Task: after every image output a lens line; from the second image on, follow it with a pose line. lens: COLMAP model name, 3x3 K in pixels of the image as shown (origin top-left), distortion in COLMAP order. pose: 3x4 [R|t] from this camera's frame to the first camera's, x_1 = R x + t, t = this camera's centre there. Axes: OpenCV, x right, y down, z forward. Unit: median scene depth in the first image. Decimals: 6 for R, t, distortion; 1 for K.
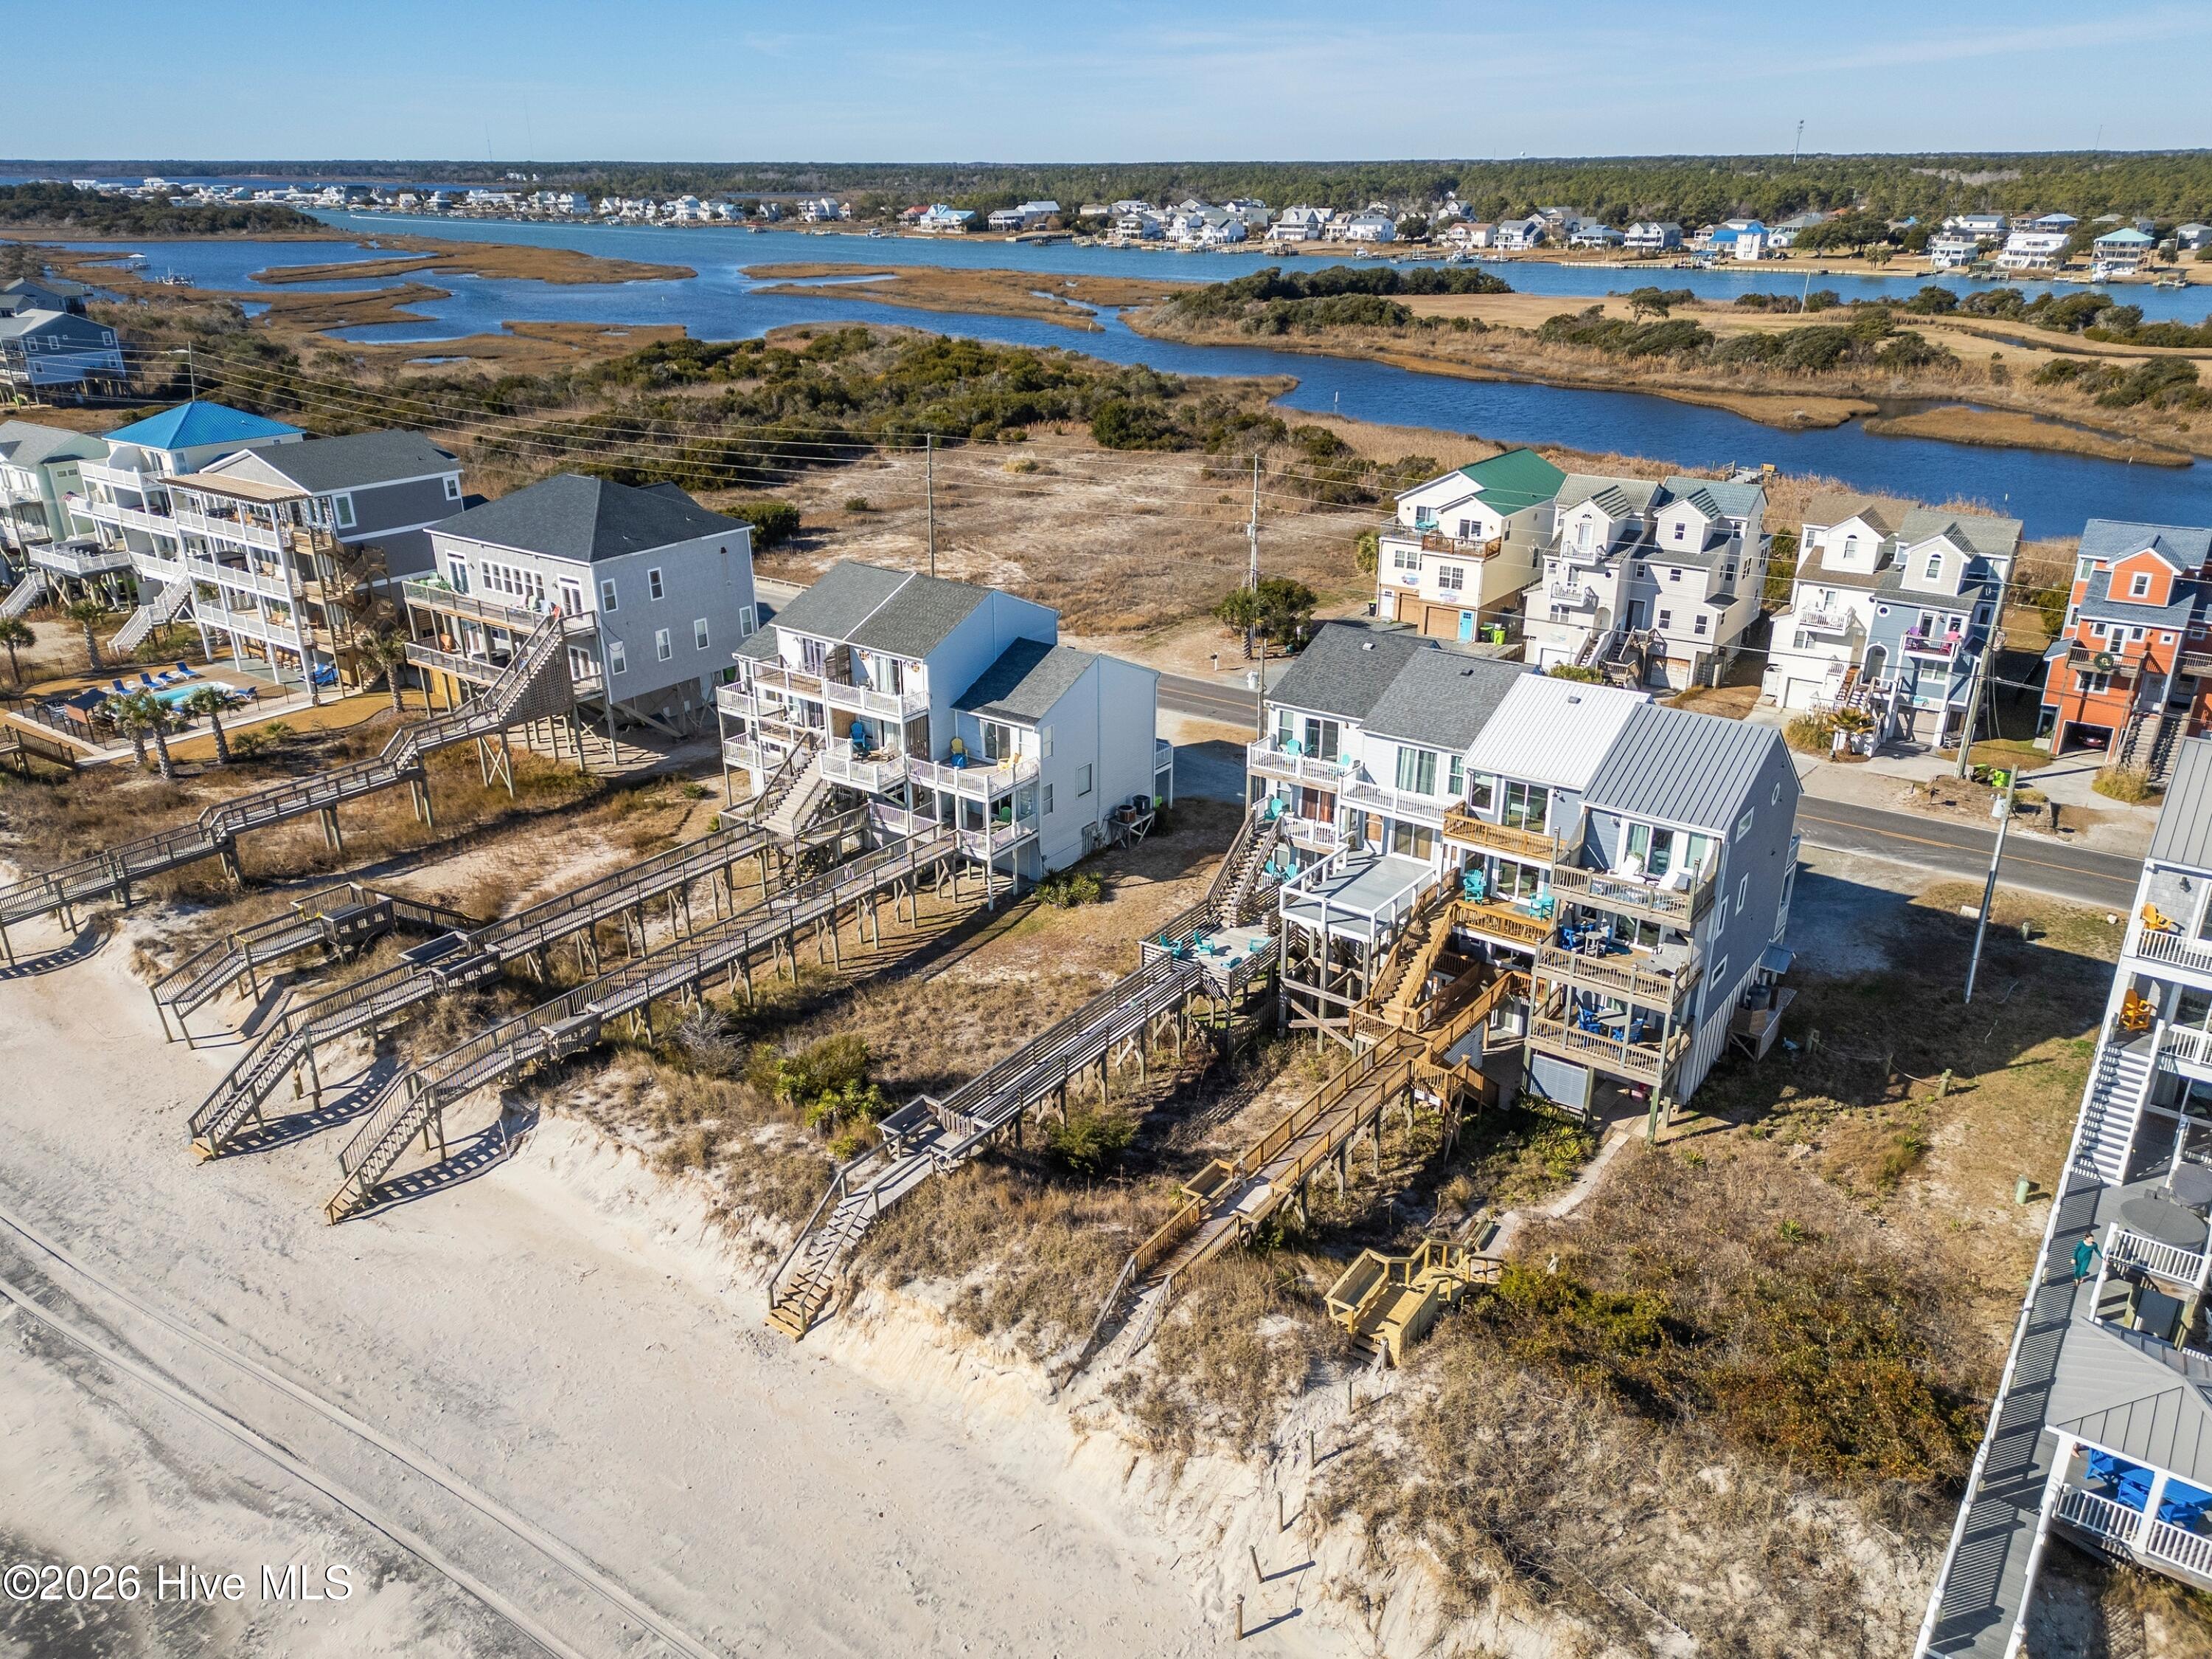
lens RADIAL K [[1592.6, 0, 1106.0], [0, 1592.6, 829.5], [0, 0, 1]] dist [0.083907, -0.089873]
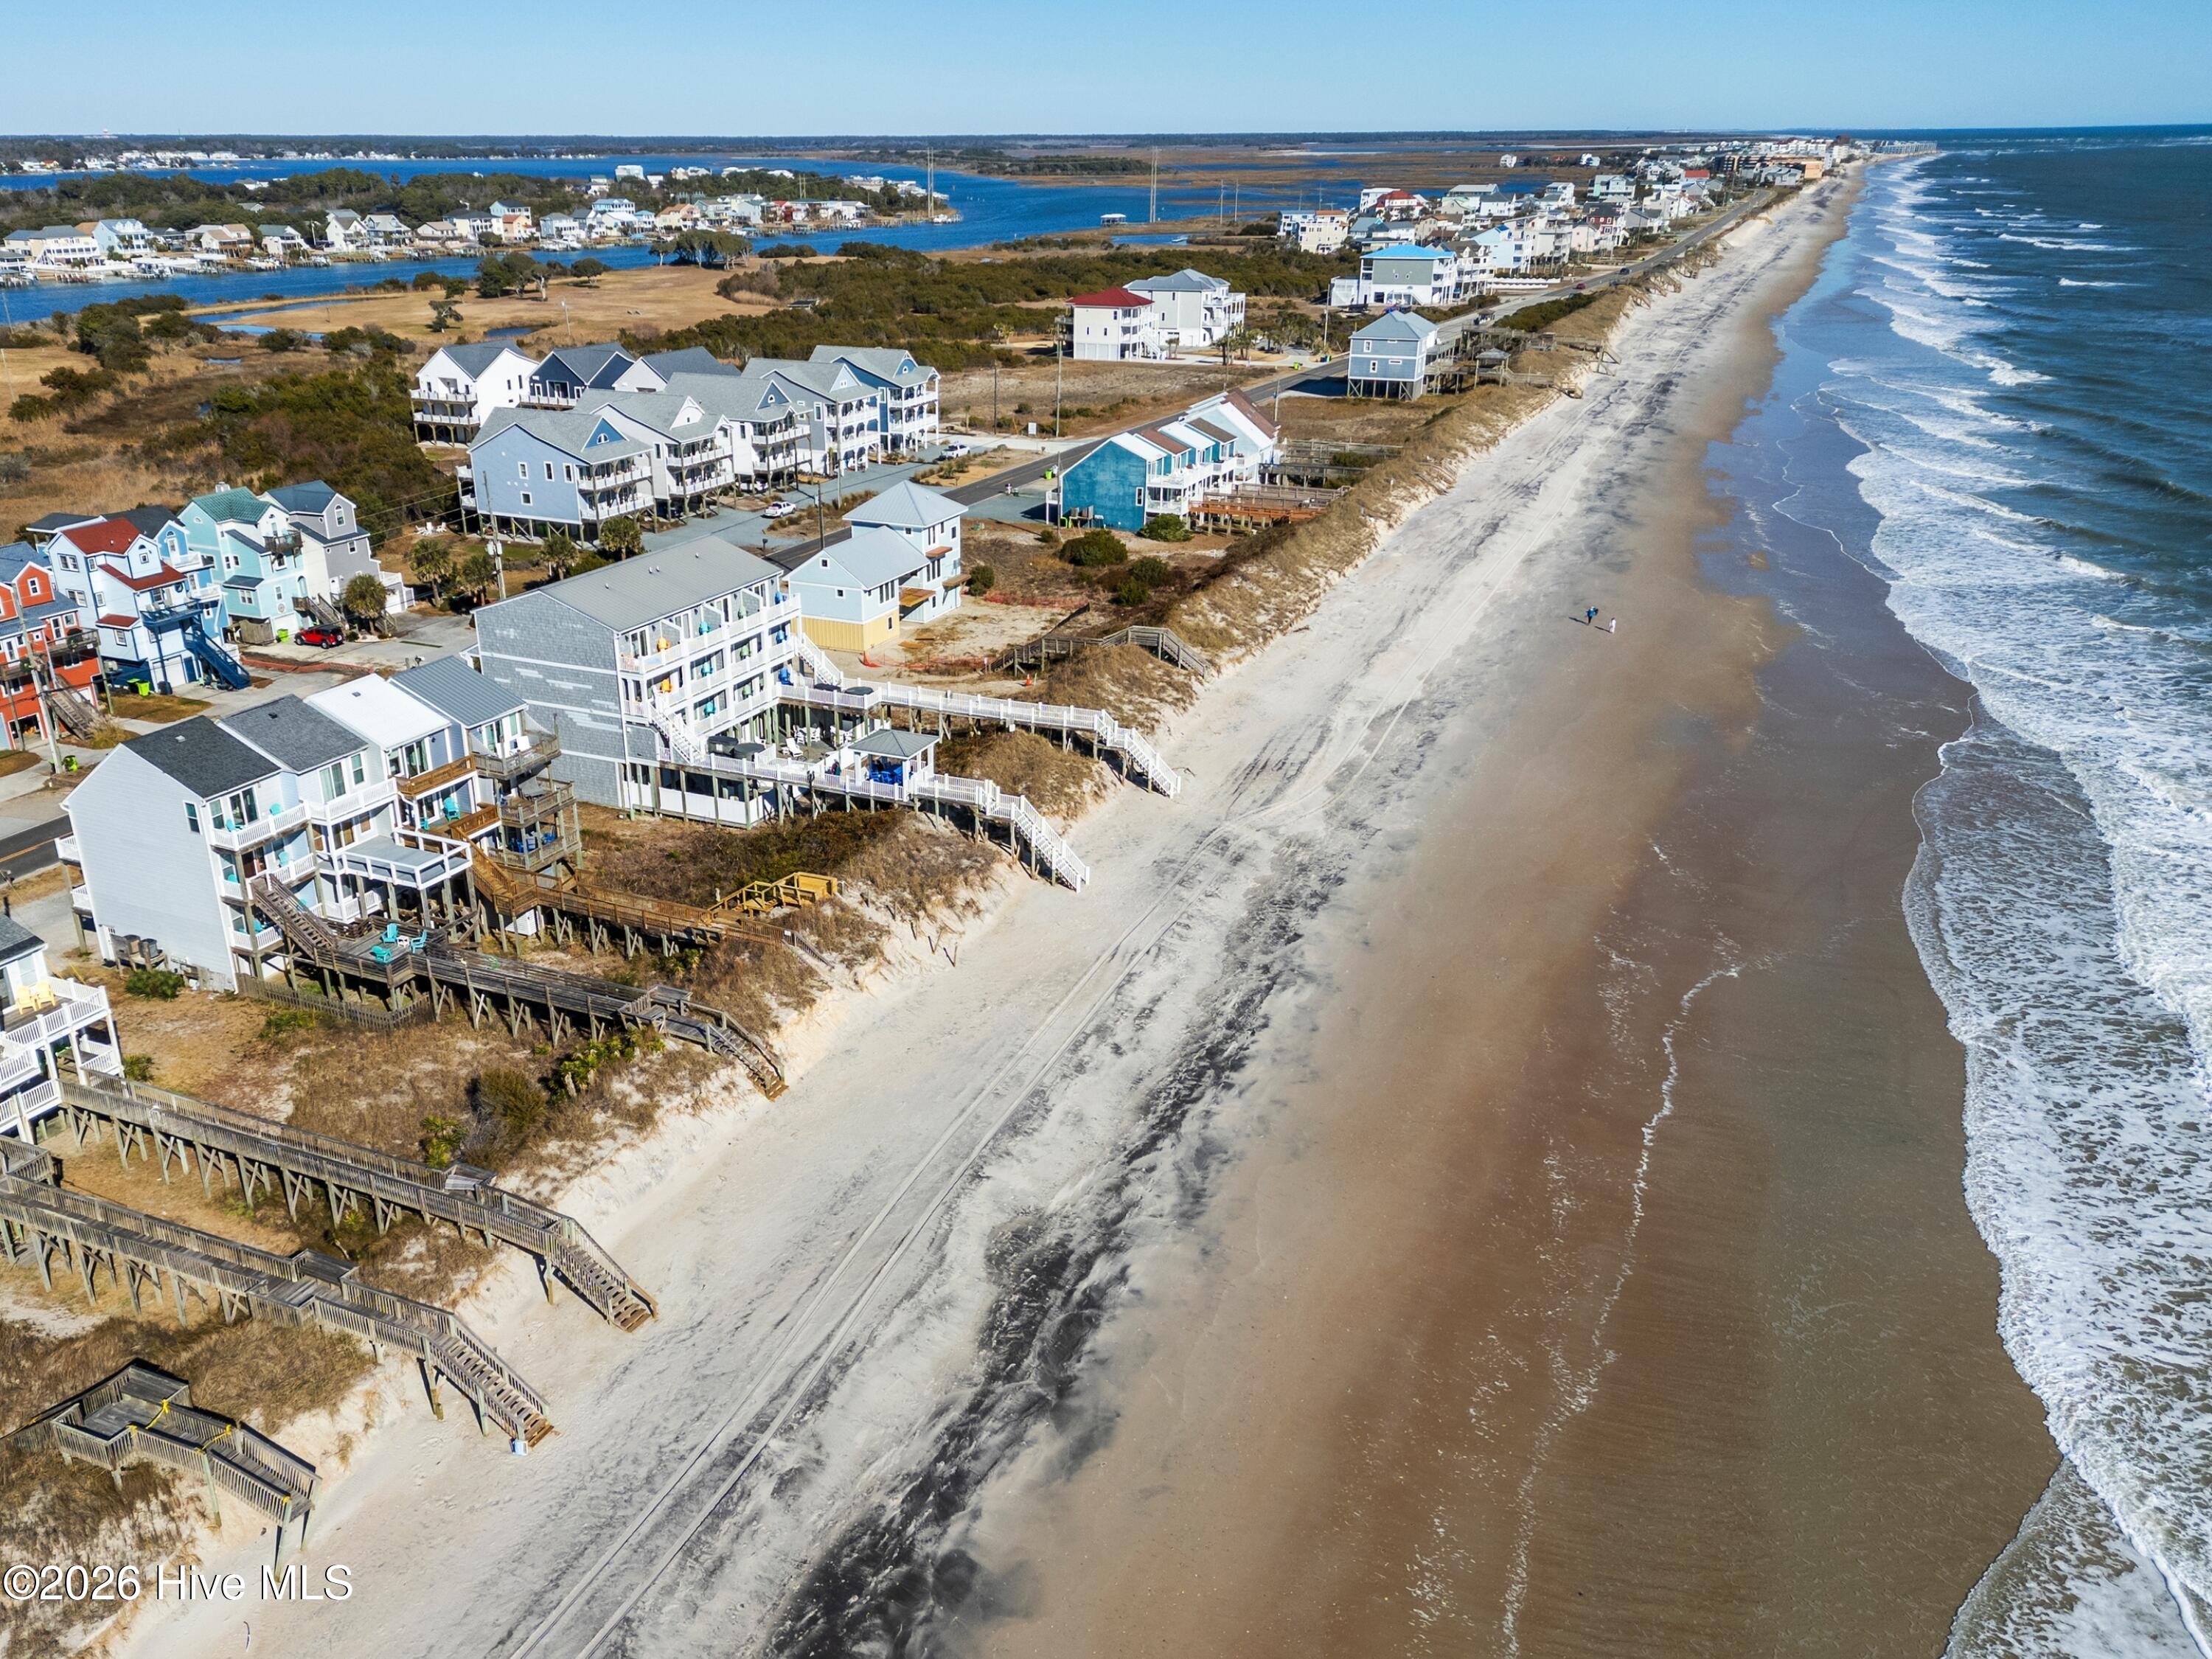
lens RADIAL K [[1741.9, 0, 982.6], [0, 1741.9, 937.7], [0, 0, 1]] dist [0.072416, -0.067568]
pose [[-0.176113, -0.405232, 0.897090, -1.052056], [0.382361, 0.811613, 0.441684, -0.307887], [-0.907074, 0.420799, 0.012009, 0.440388]]
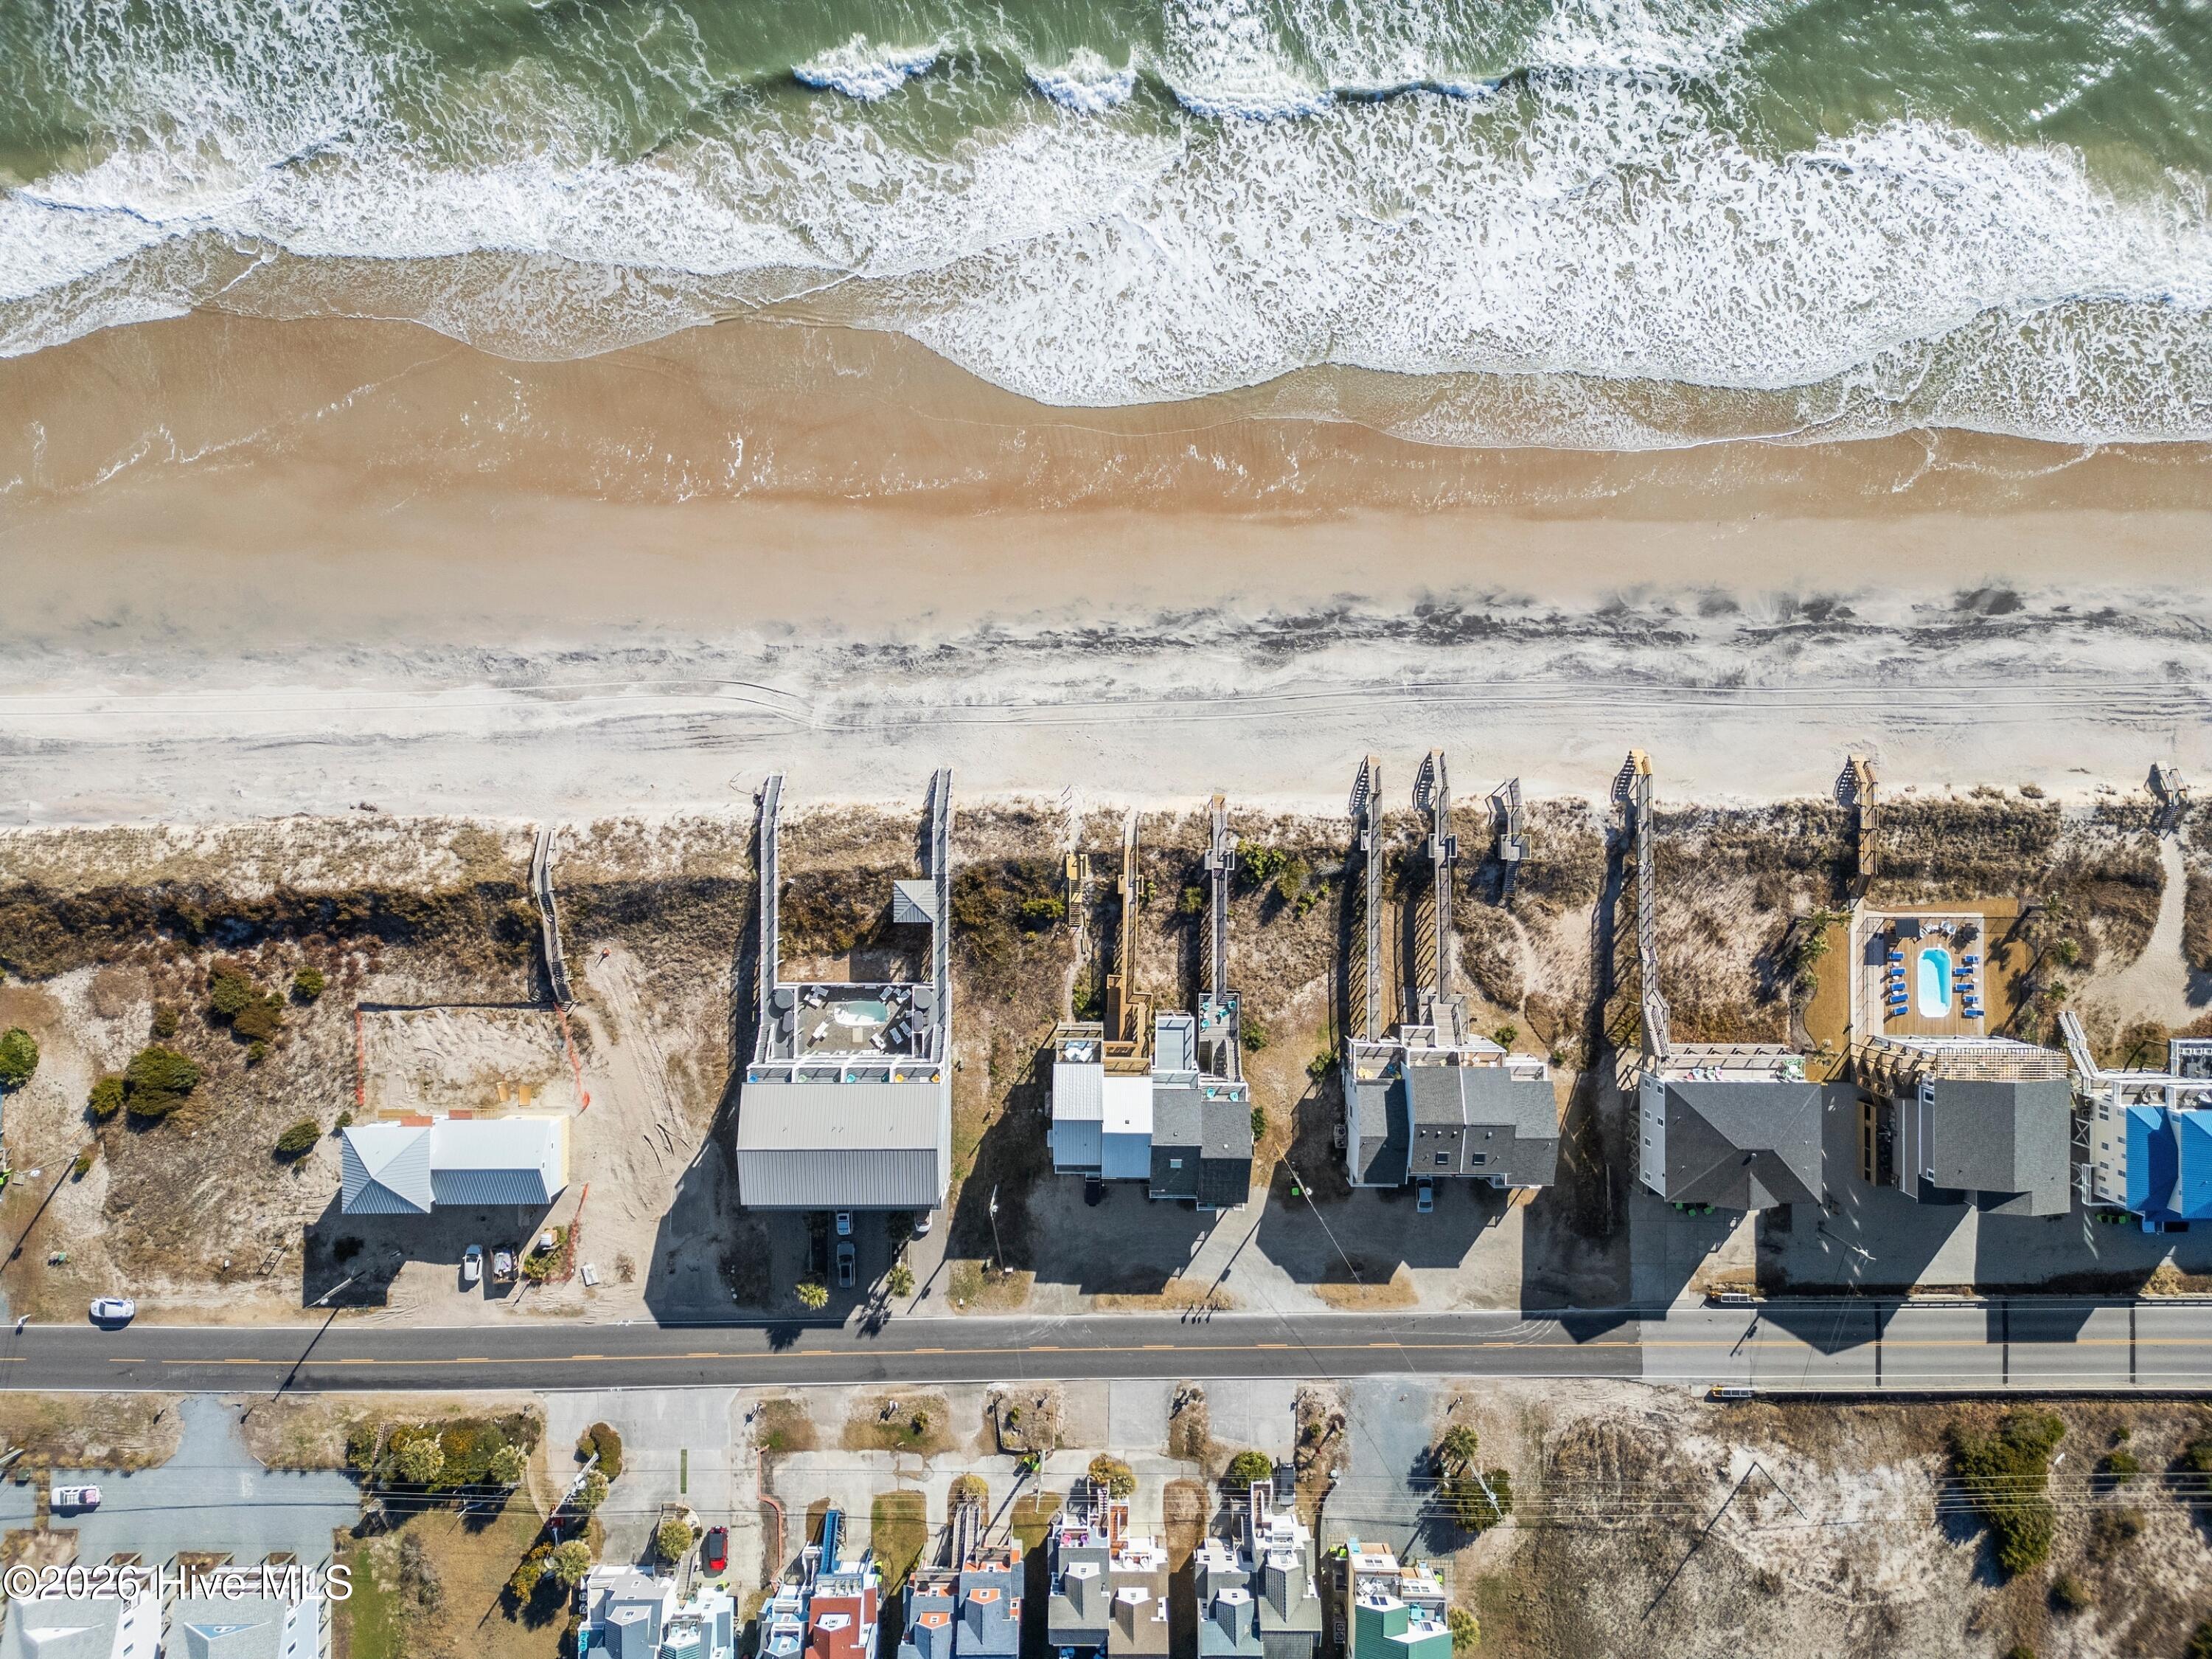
lens RADIAL K [[1571.6, 0, 1106.0], [0, 1571.6, 829.5], [0, 0, 1]] dist [0.091985, -0.095387]
pose [[-0.812117, 0.583243, 0.017140, -0.003848], [-0.218796, -0.331623, 0.917690, -1.809507], [0.540920, 0.741522, 0.396927, -0.319168]]
